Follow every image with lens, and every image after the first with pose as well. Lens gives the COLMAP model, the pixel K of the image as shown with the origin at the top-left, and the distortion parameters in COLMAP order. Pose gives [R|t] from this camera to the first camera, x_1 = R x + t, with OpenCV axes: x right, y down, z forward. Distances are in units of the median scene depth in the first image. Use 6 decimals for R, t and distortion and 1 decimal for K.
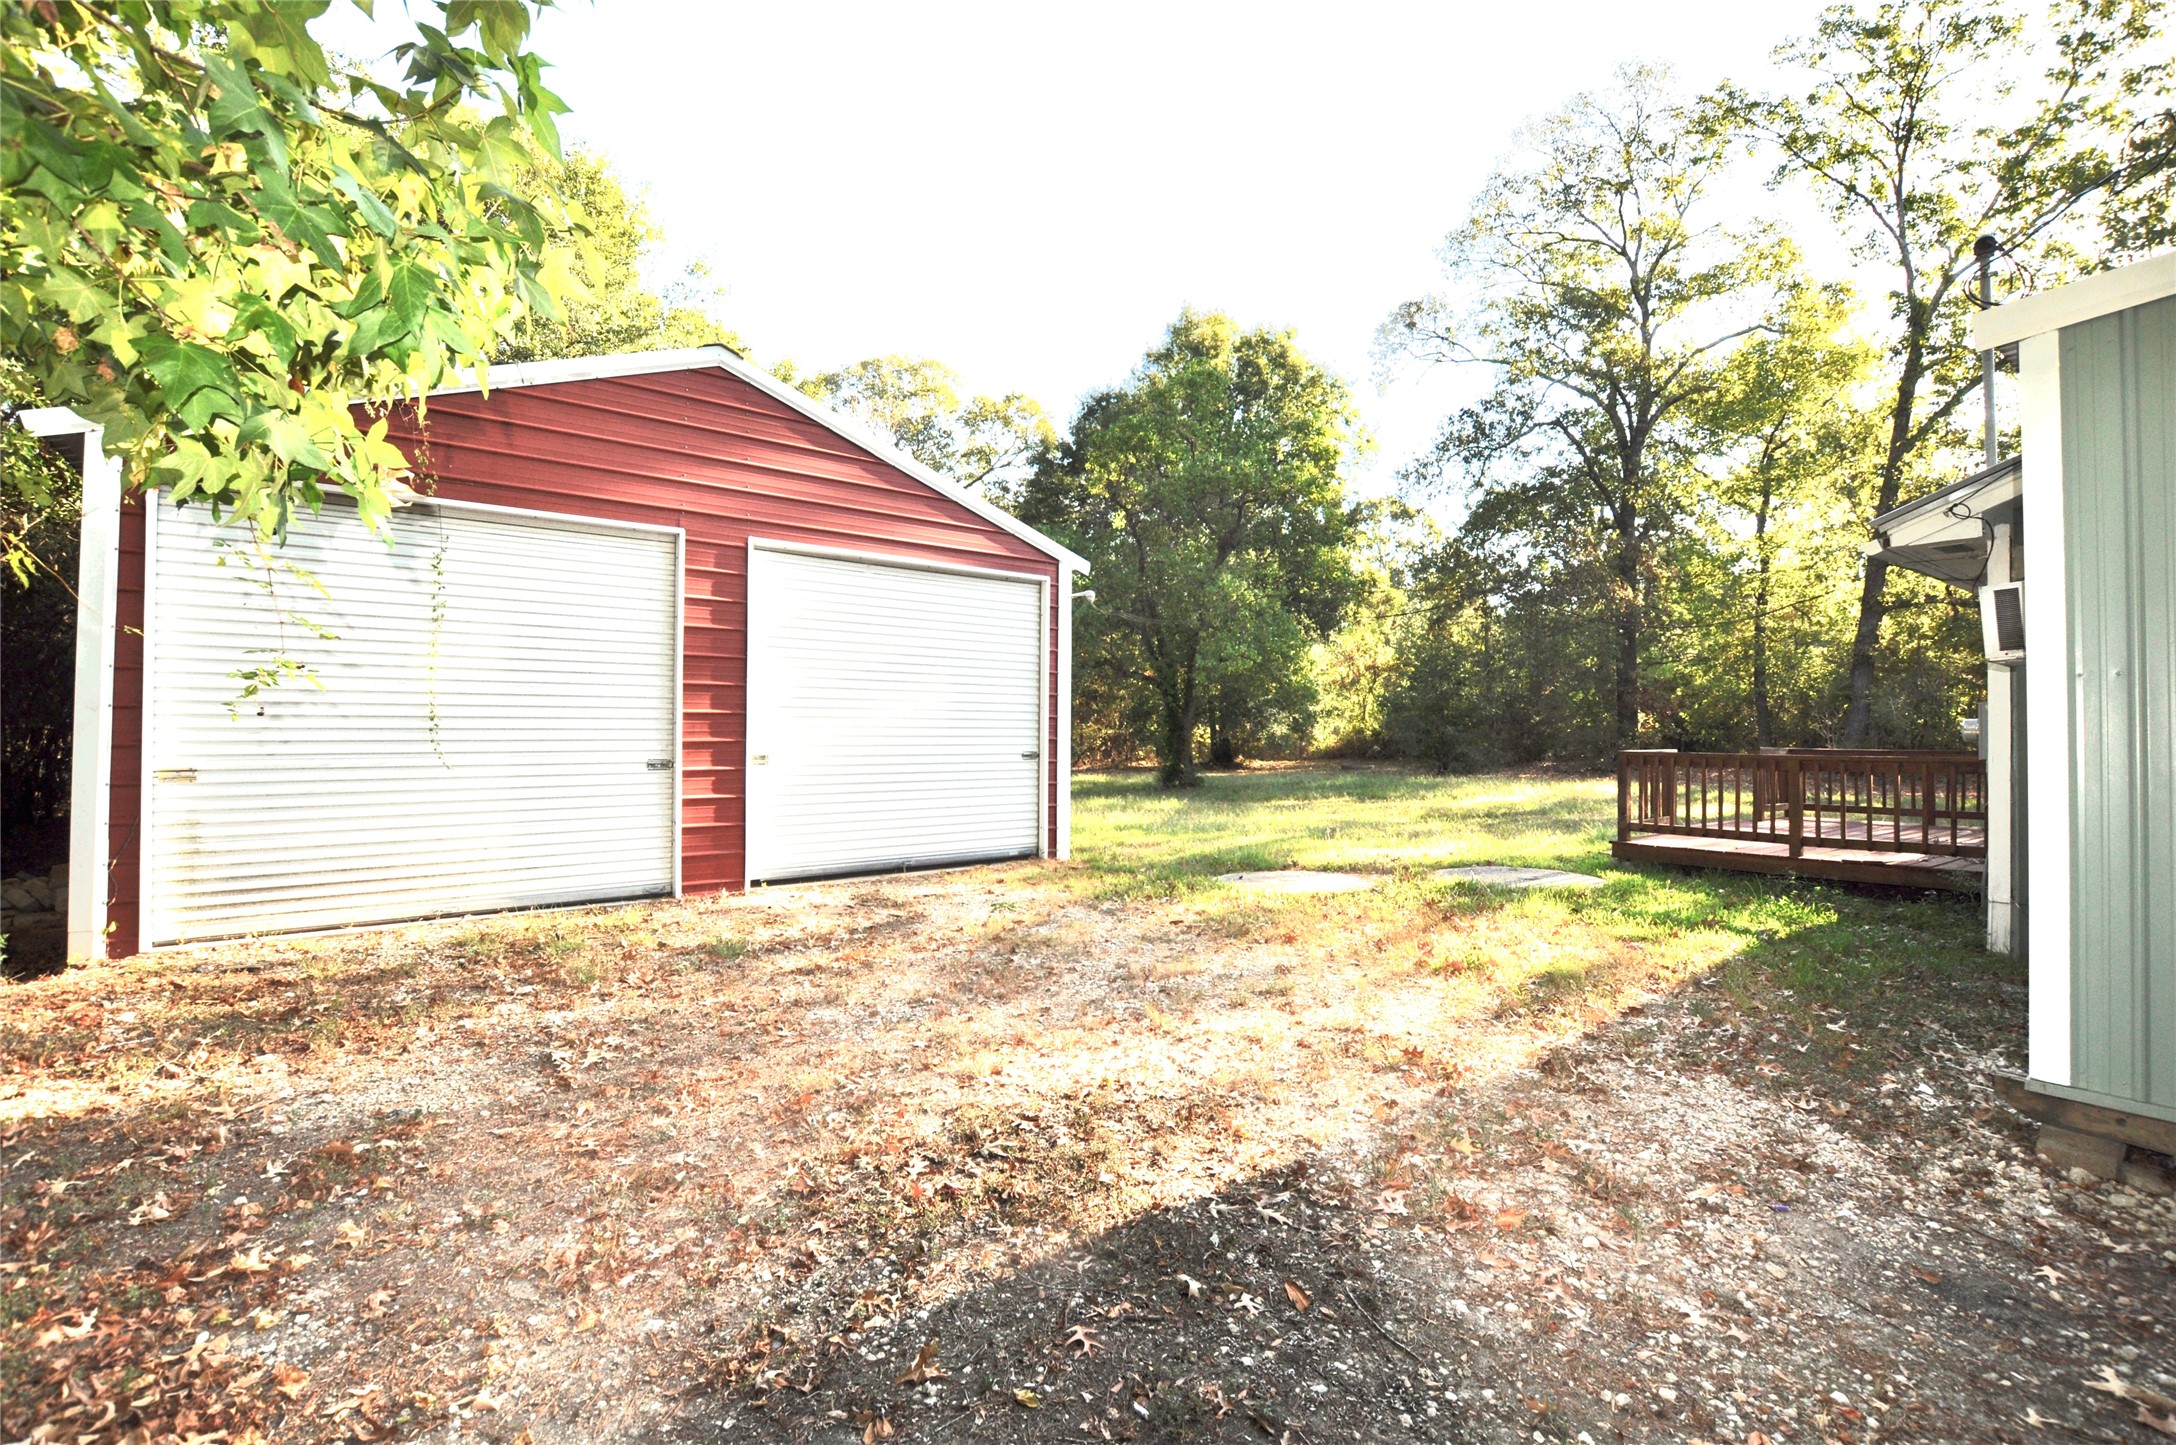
lens RADIAL K [[955.9, 0, 1086.6], [0, 955.9, 721.4], [0, 0, 1]] dist [-0.033221, 0.000345]
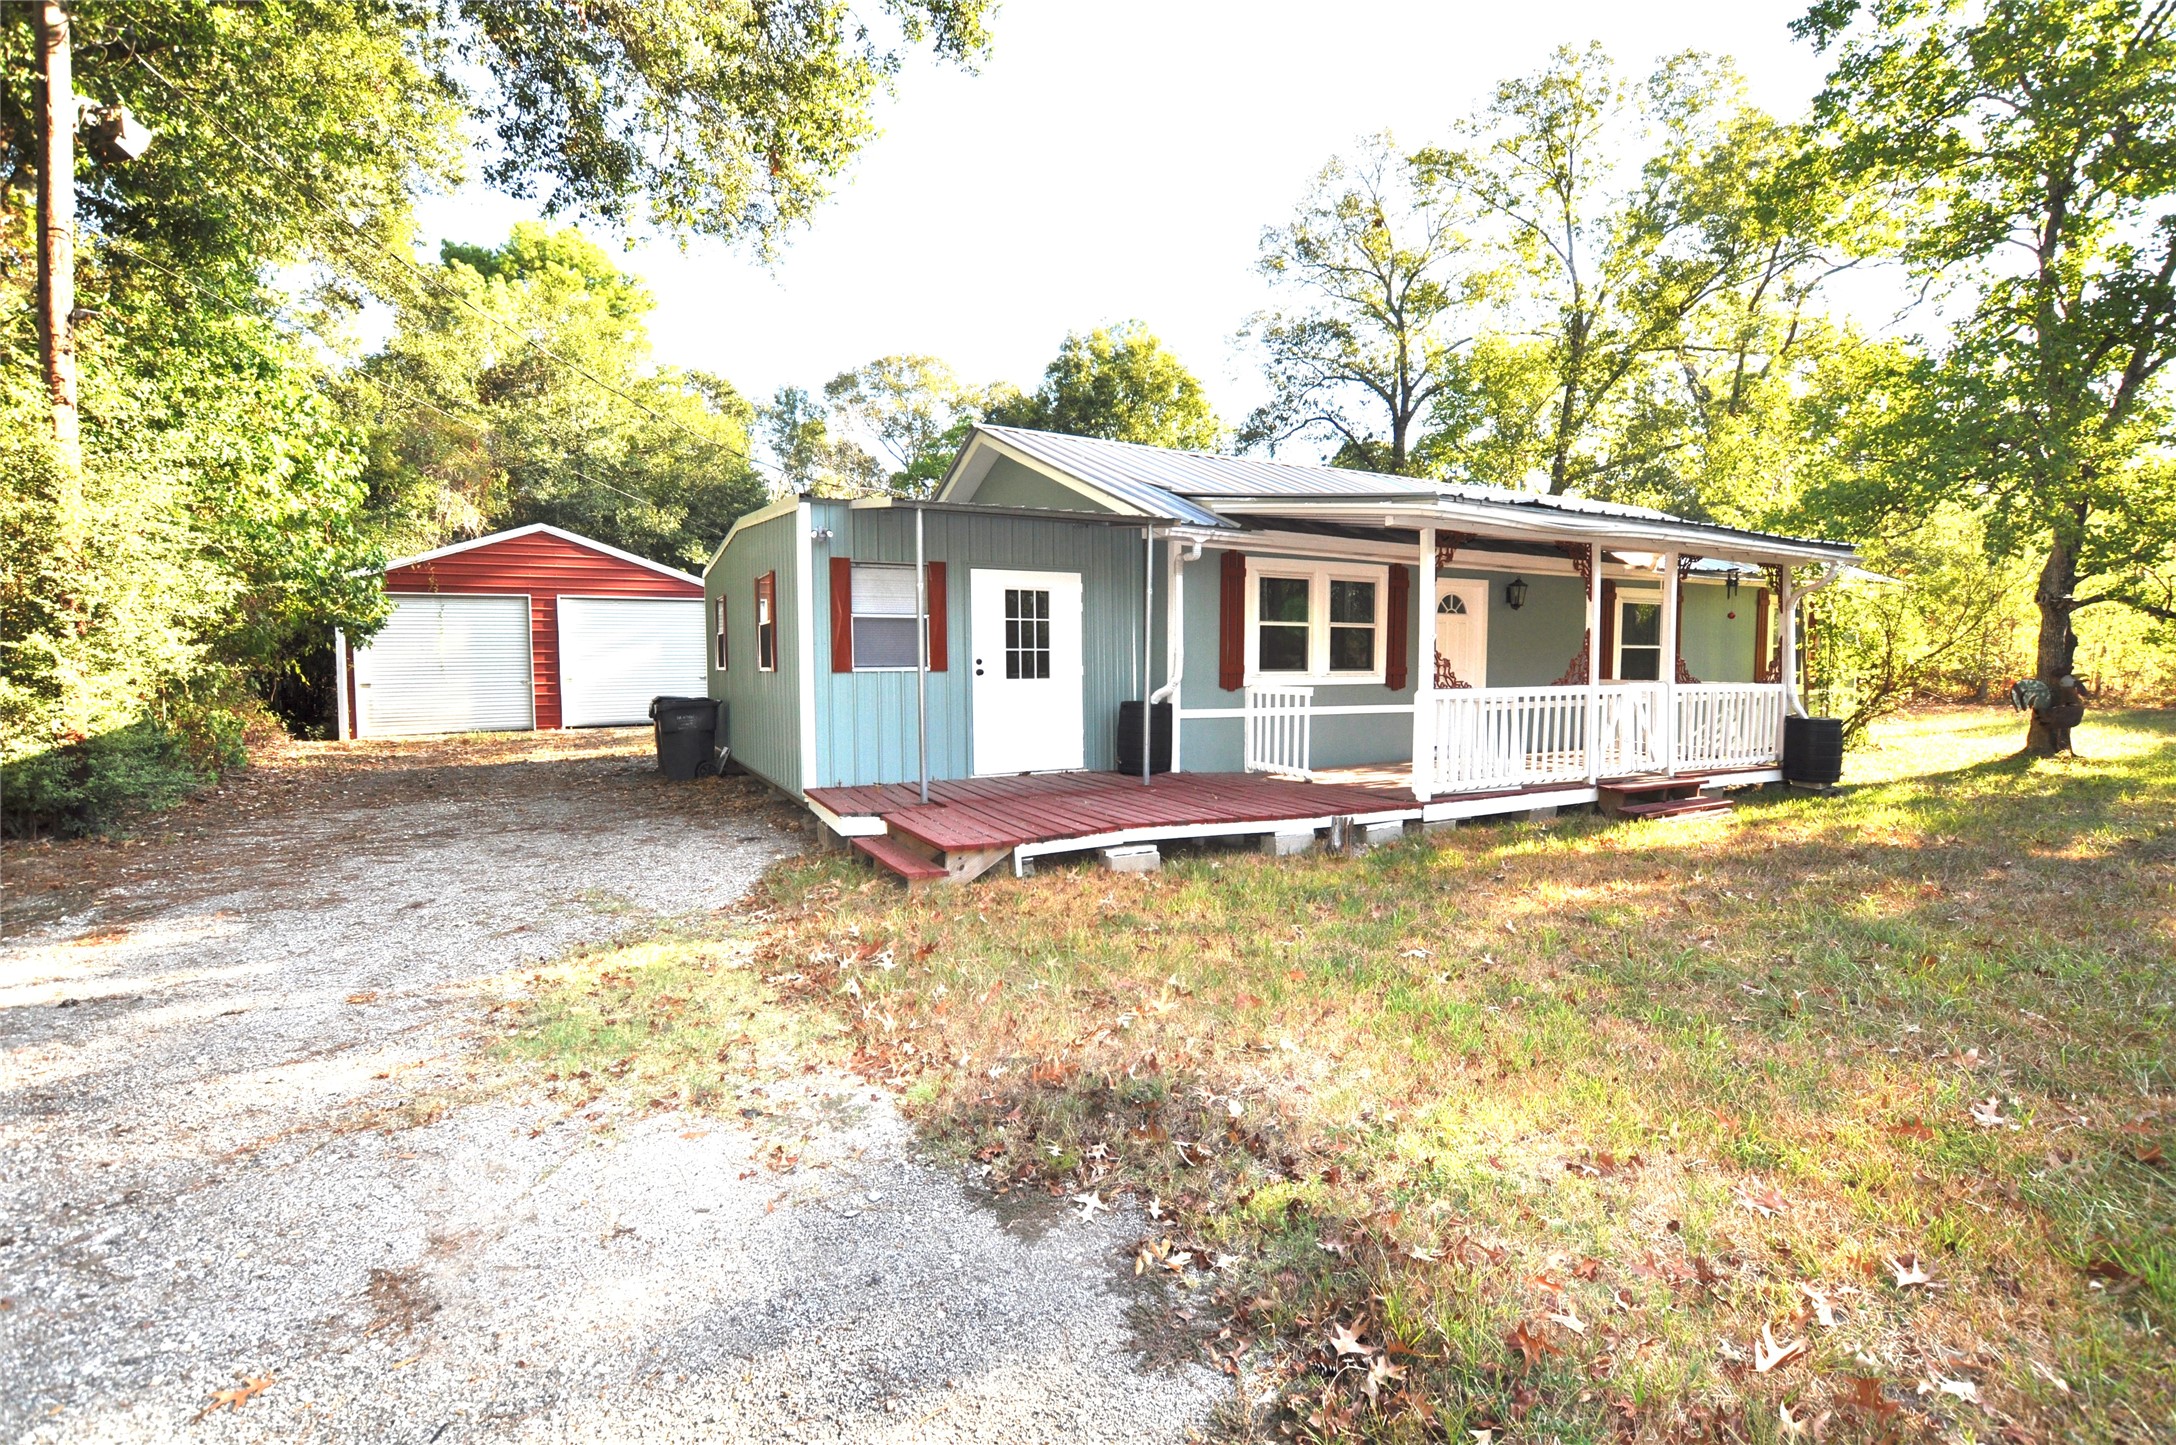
lens RADIAL K [[937.3, 0, 1088.0], [0, 937.3, 722.5], [0, 0, 1]] dist [-0.030958, 0.000082]
pose [[0.988549, 0.006449, -0.150761, 1.482987], [0.006878, 0.996123, 0.087704, -0.057812], [0.150742, -0.087737, 0.984672, -1.337273]]
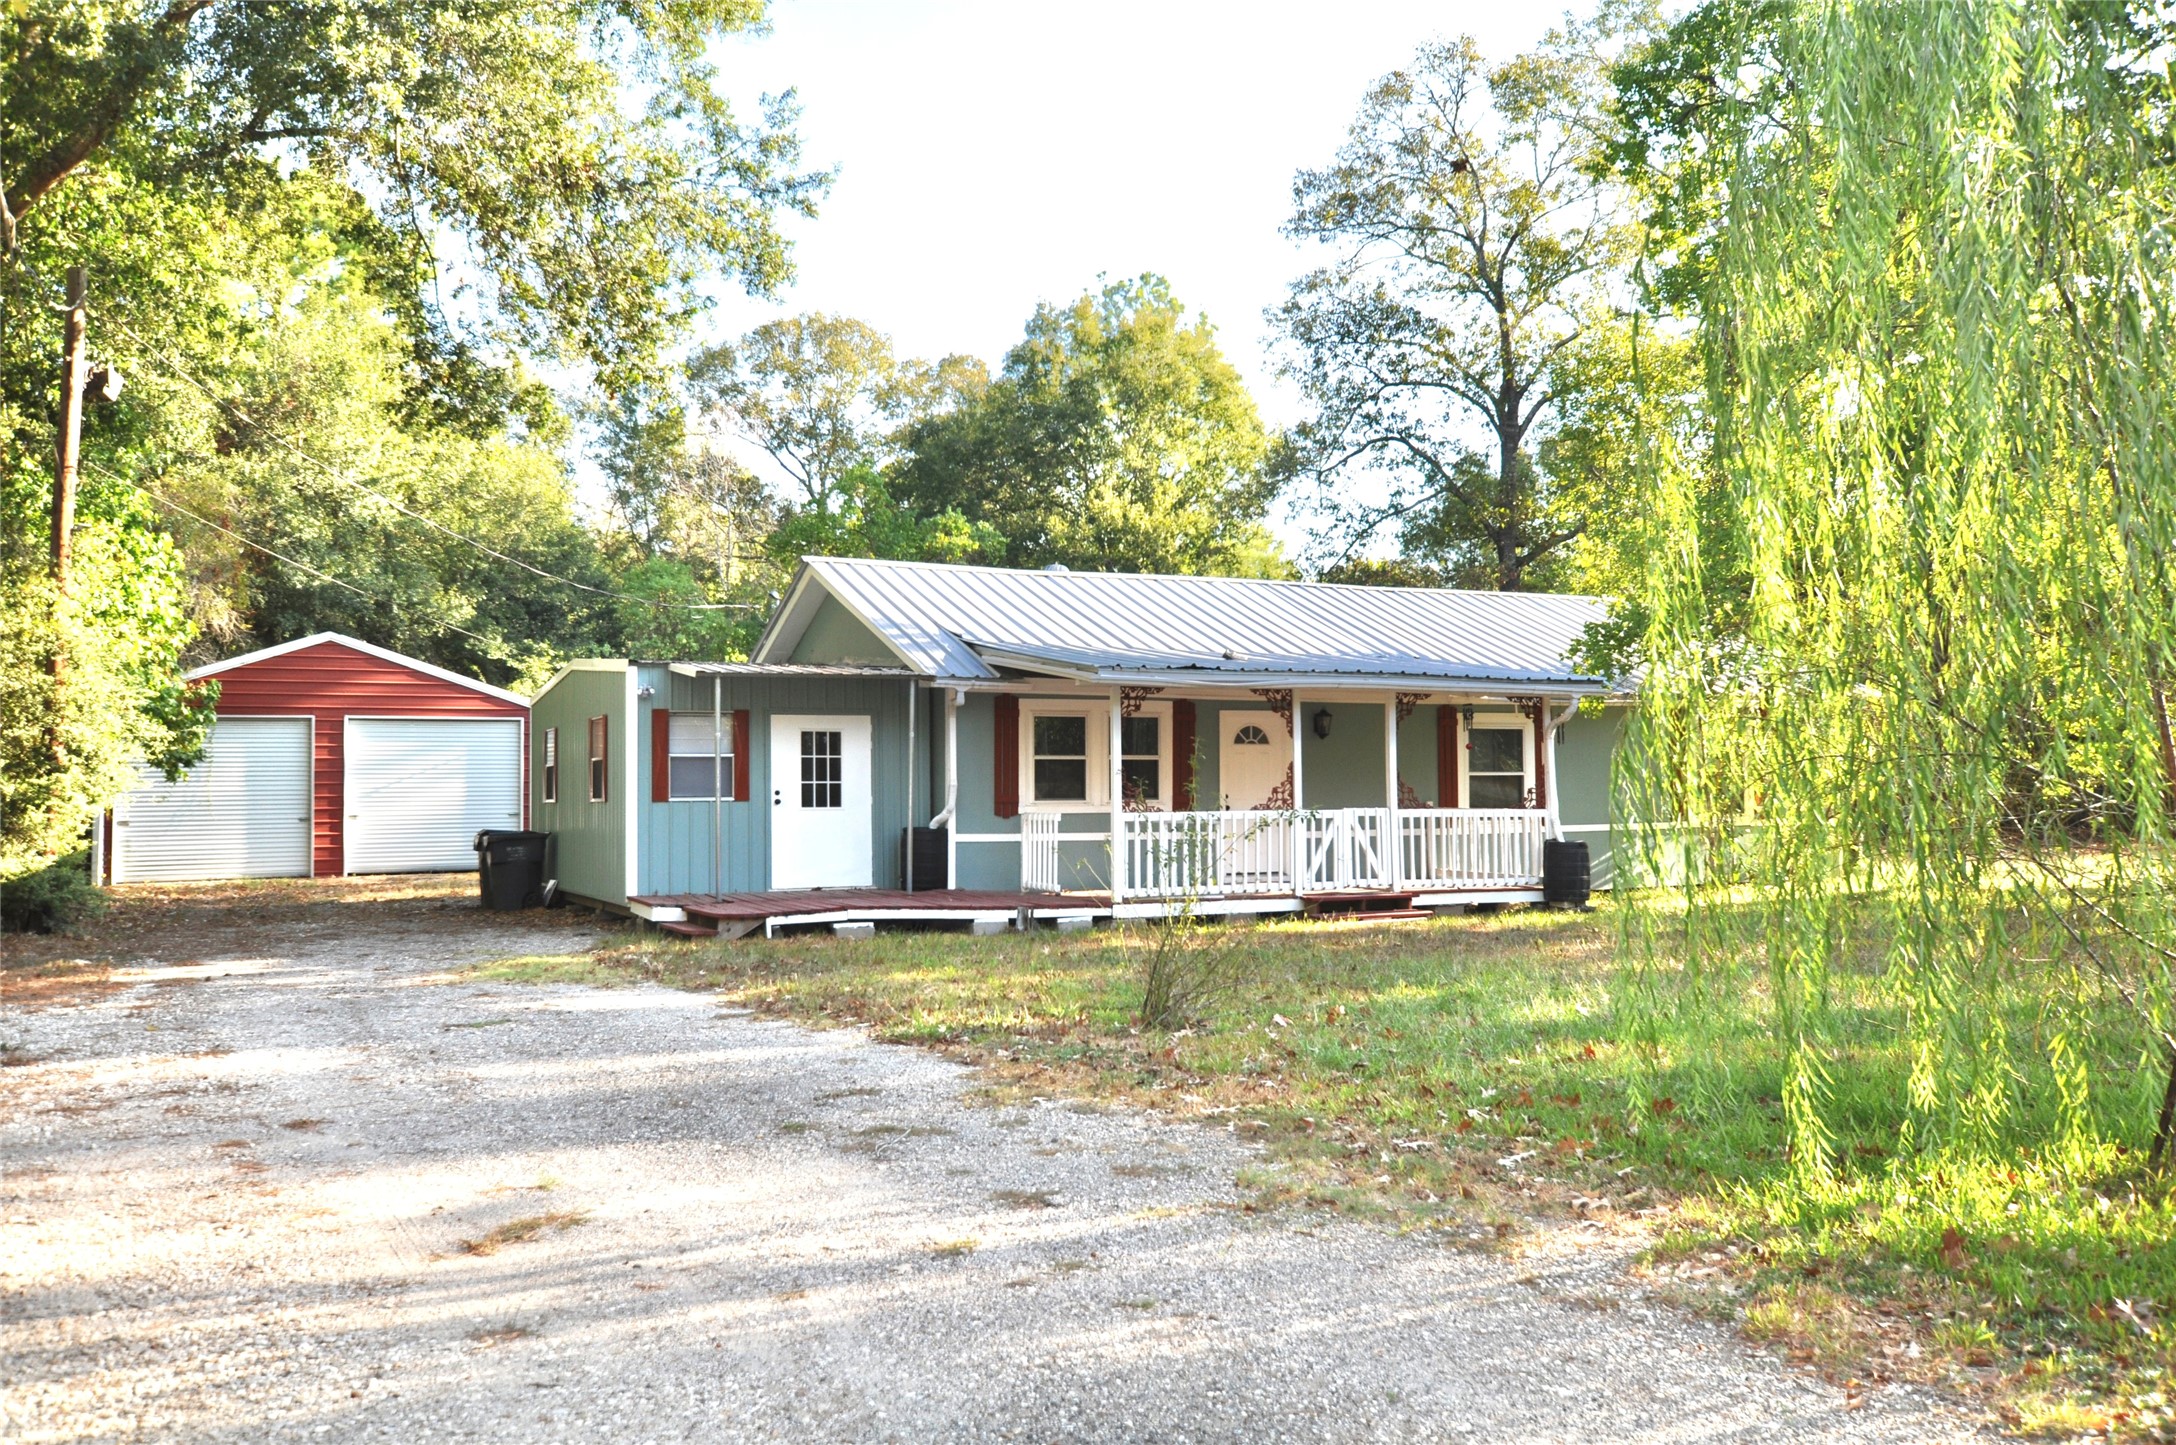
lens RADIAL K [[1774.1, 0, 1084.5], [0, 1774.1, 722.3], [0, 0, 1]] dist [0.009328, 0.007651]
pose [[0.979250, -0.016161, -0.202011, 2.148422], [0.012627, 0.999744, -0.018768, -0.080867], [0.202263, 0.015828, 0.979203, -2.675932]]
